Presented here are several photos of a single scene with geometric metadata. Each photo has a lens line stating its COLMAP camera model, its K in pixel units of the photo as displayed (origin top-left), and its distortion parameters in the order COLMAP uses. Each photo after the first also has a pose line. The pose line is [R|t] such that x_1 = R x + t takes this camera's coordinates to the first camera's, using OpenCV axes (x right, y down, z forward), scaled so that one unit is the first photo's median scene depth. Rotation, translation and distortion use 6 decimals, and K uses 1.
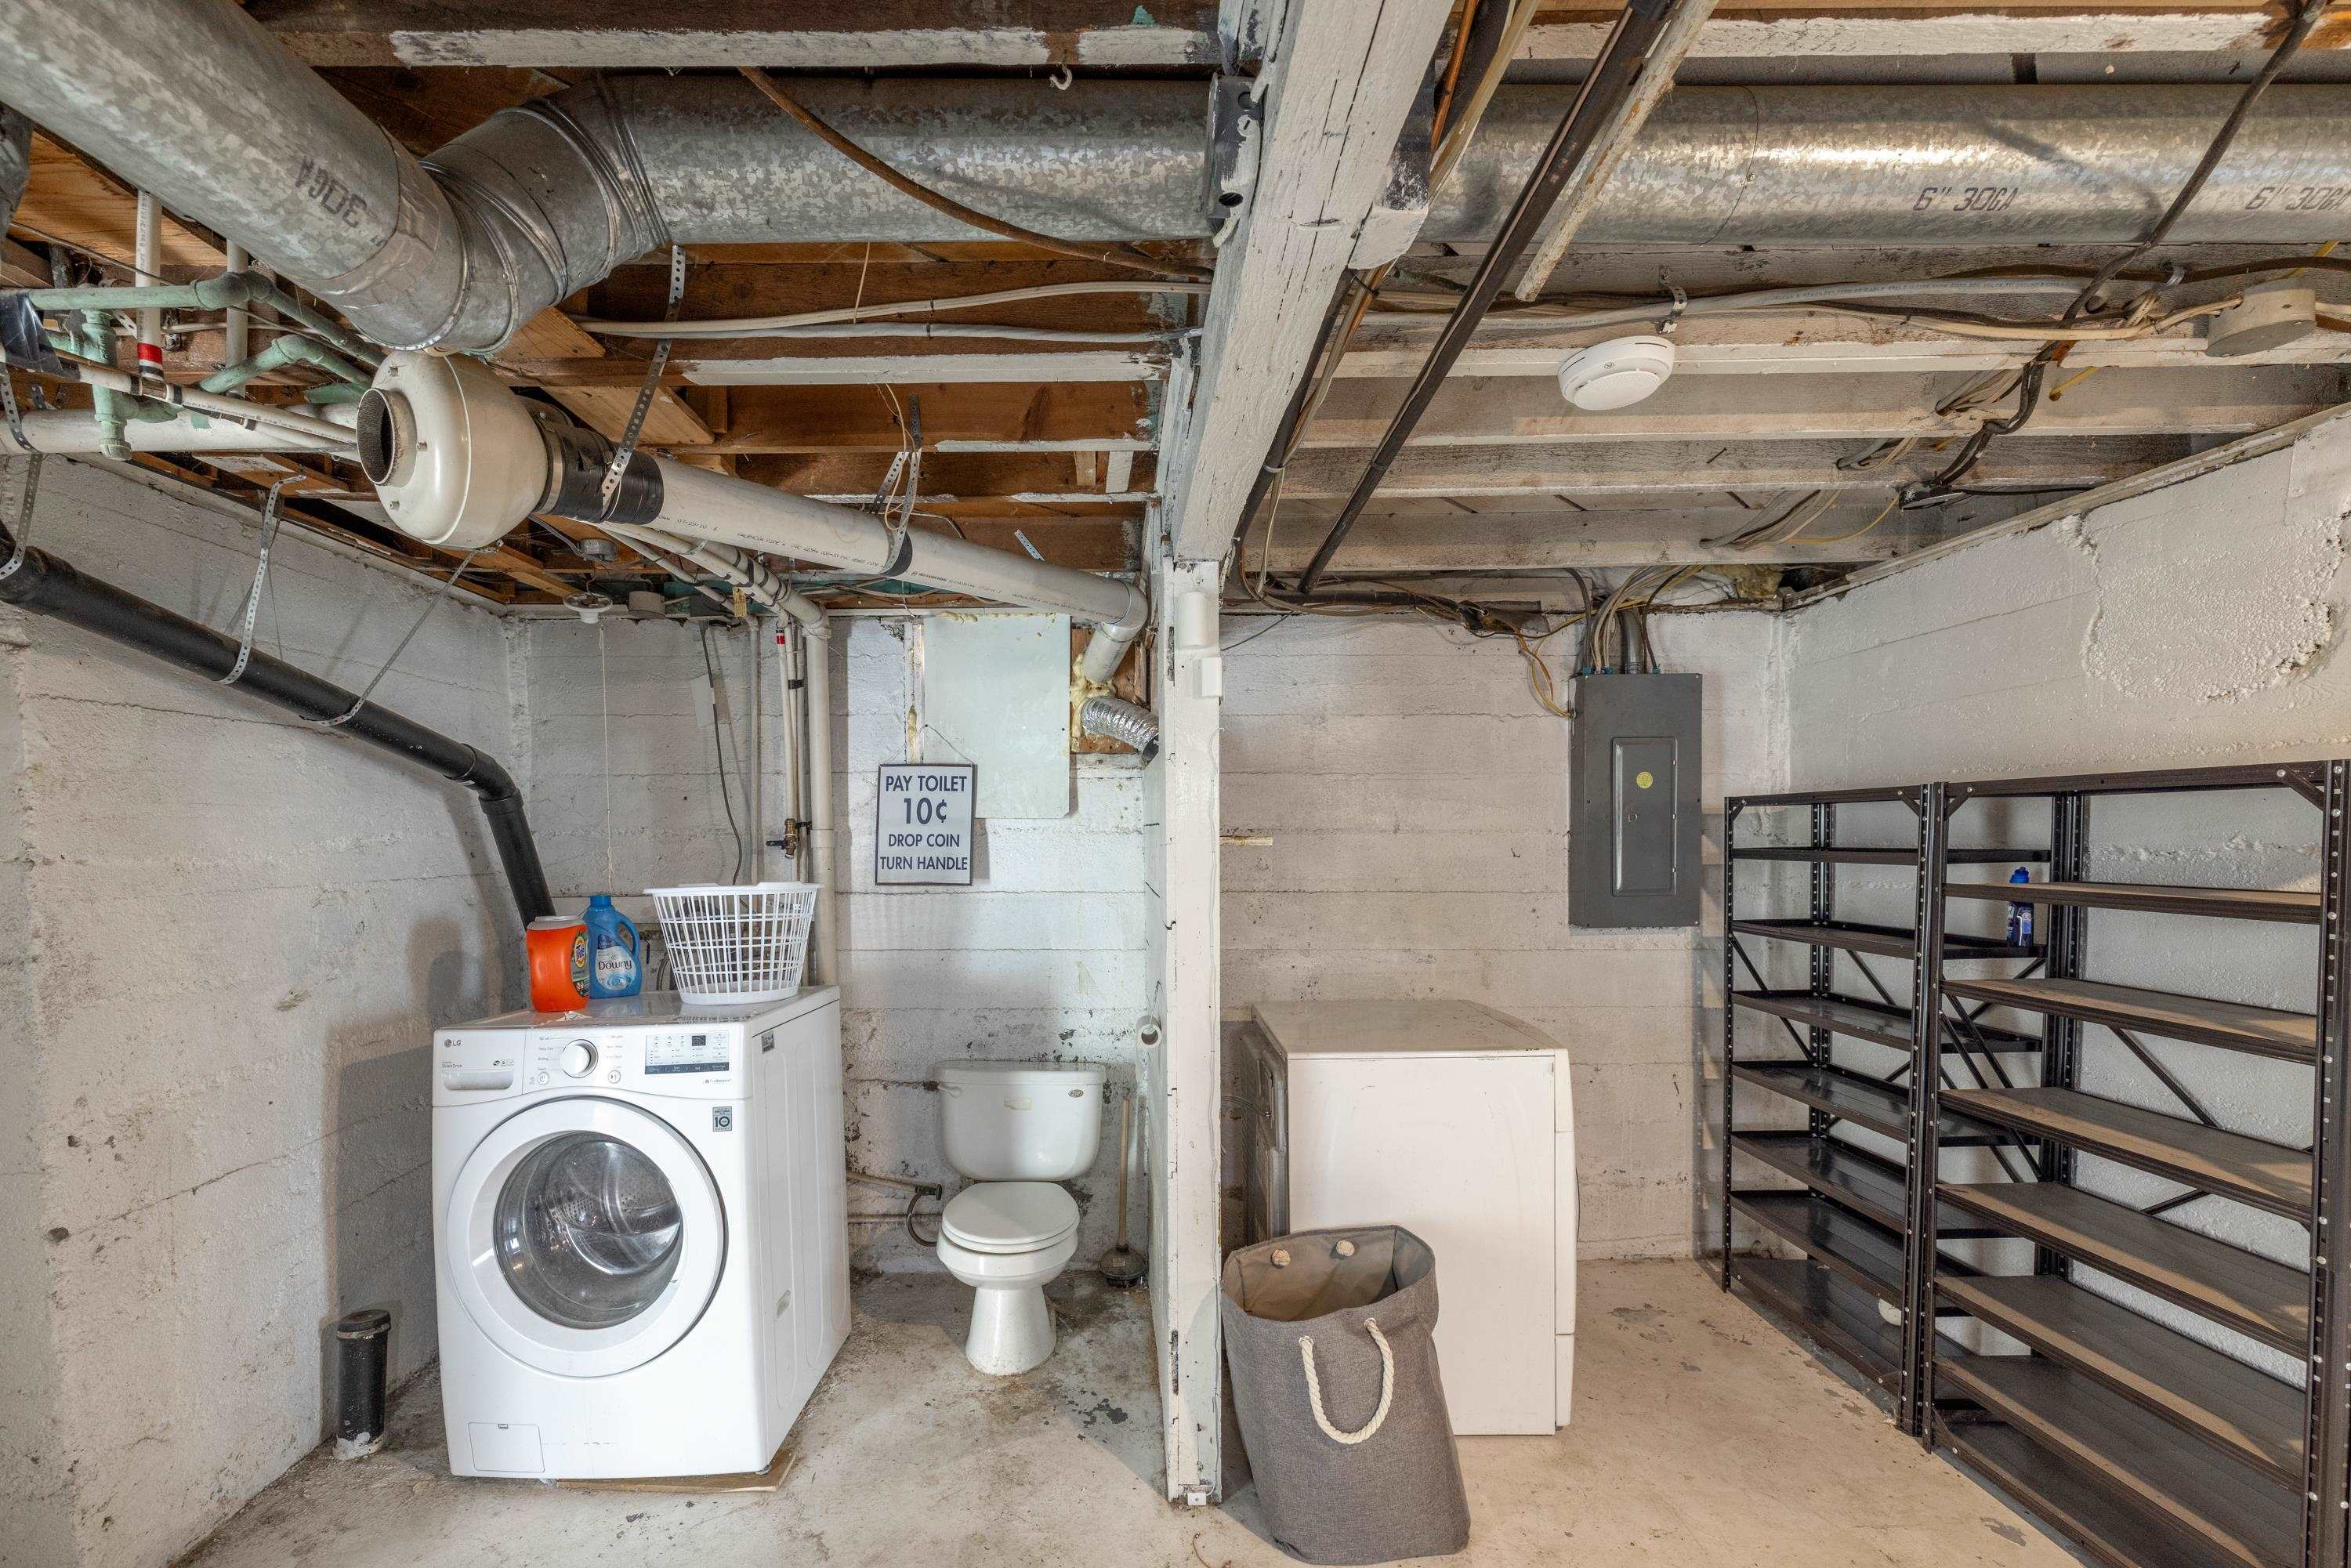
lens RADIAL K [[966.1, 0, 1169.6], [0, 966.1, 850.4], [0, 0, 1]] dist [-0.000370, -0.000013]
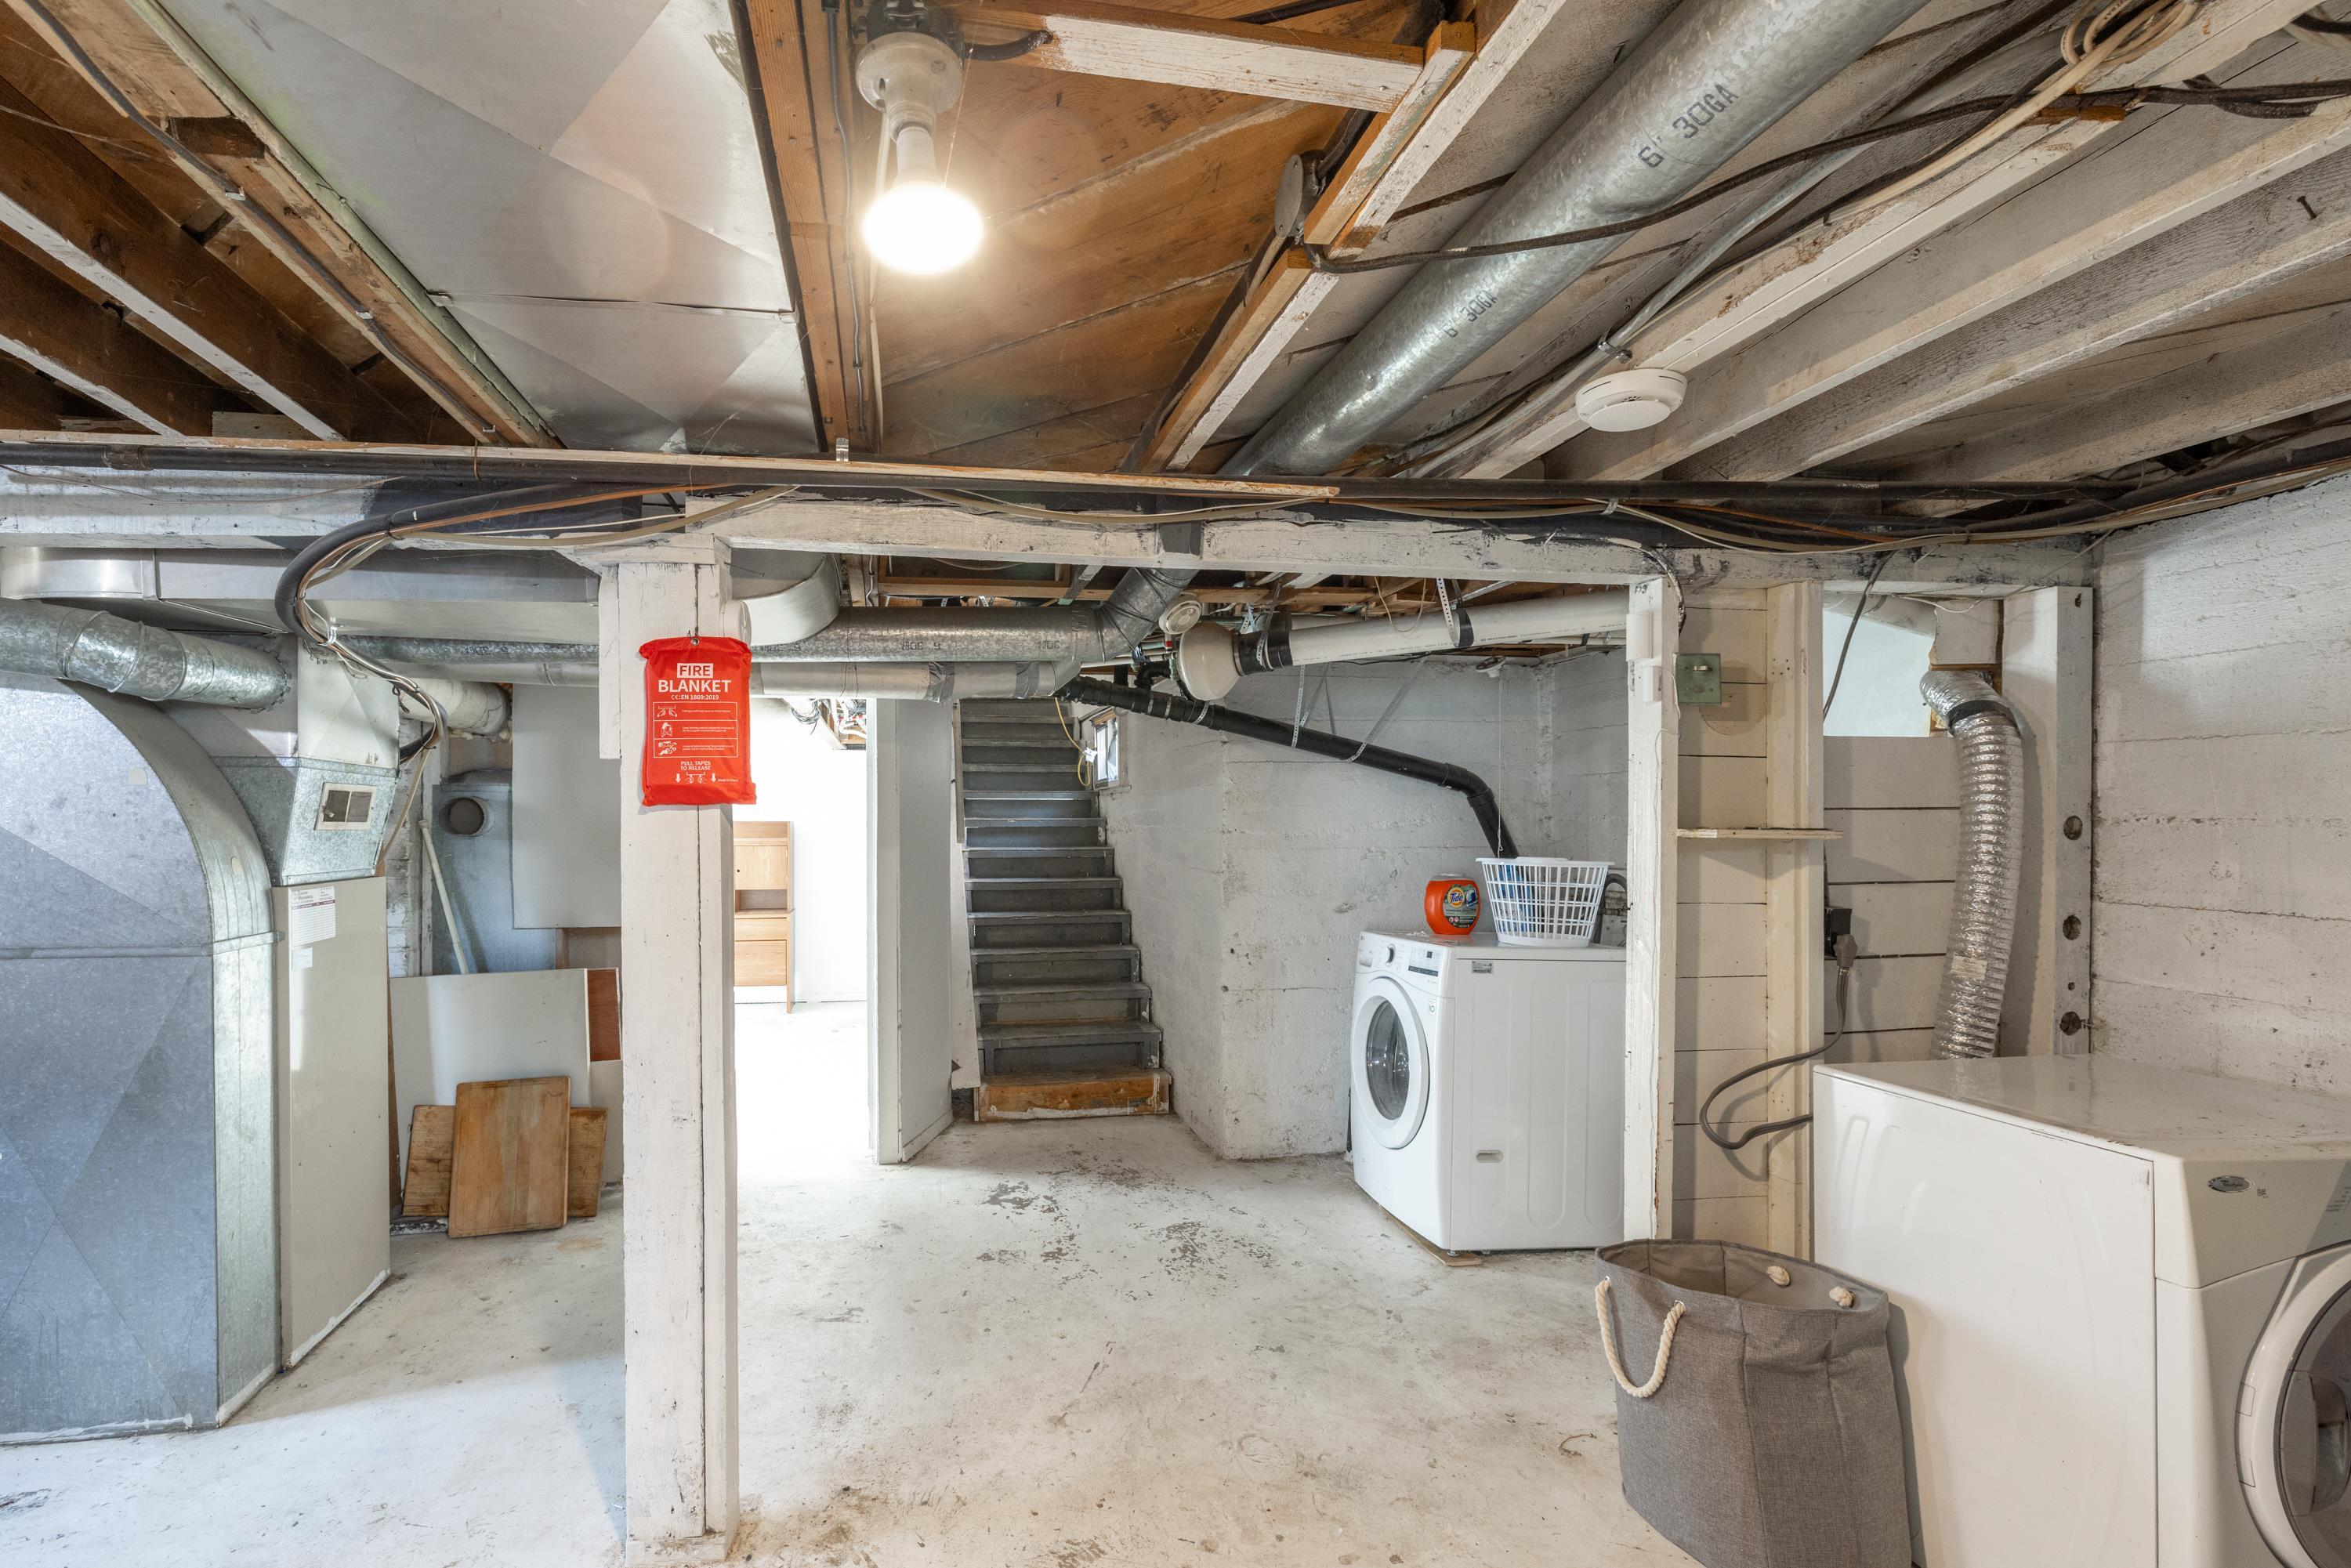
lens RADIAL K [[983.7, 0, 1175.5], [0, 983.7, 784.0], [0, 0, 1]] dist [0.000190, 0.000054]
pose [[0.280046, -0.027954, -0.959579, 0.931798], [-0.017050, 0.999273, -0.034086, -0.017043], [0.959835, 0.025906, 0.279366, 0.156414]]
